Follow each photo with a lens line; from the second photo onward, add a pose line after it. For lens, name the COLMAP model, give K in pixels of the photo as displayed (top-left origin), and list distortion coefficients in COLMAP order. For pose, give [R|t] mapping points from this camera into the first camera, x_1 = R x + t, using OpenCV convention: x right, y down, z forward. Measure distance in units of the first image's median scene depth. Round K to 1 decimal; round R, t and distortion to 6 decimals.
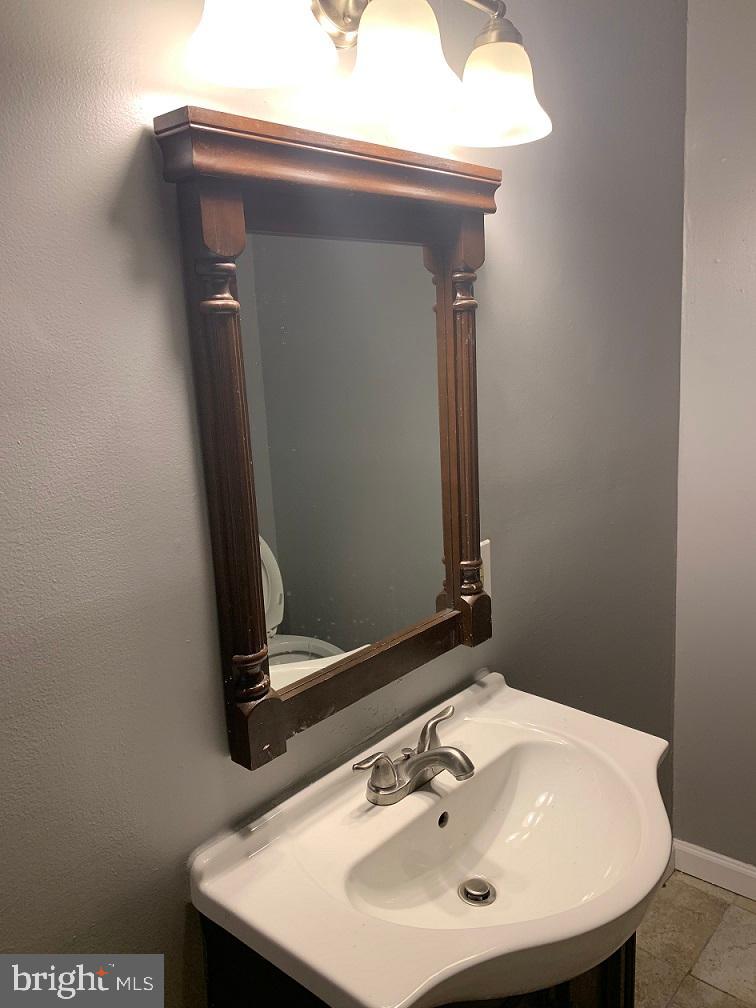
lens RADIAL K [[769.8, 0, 379.0], [0, 769.8, 500.5], [0, 0, 1]] dist [0.022048, -0.005132]
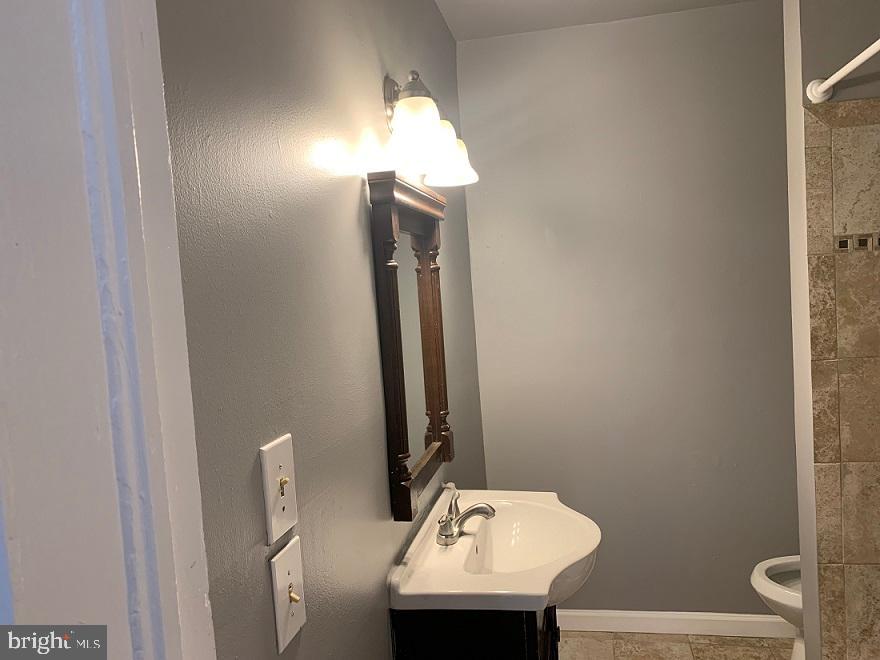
lens RADIAL K [[675.2, 0, 436.3], [0, 675.2, 325.4], [0, 0, 1]] dist [0.035481, -0.040185]
pose [[0.862294, -0.040565, 0.504780, -0.799486], [0.129948, 0.981134, -0.143138, 0.126771], [-0.489451, 0.189023, 0.851298, -0.392482]]
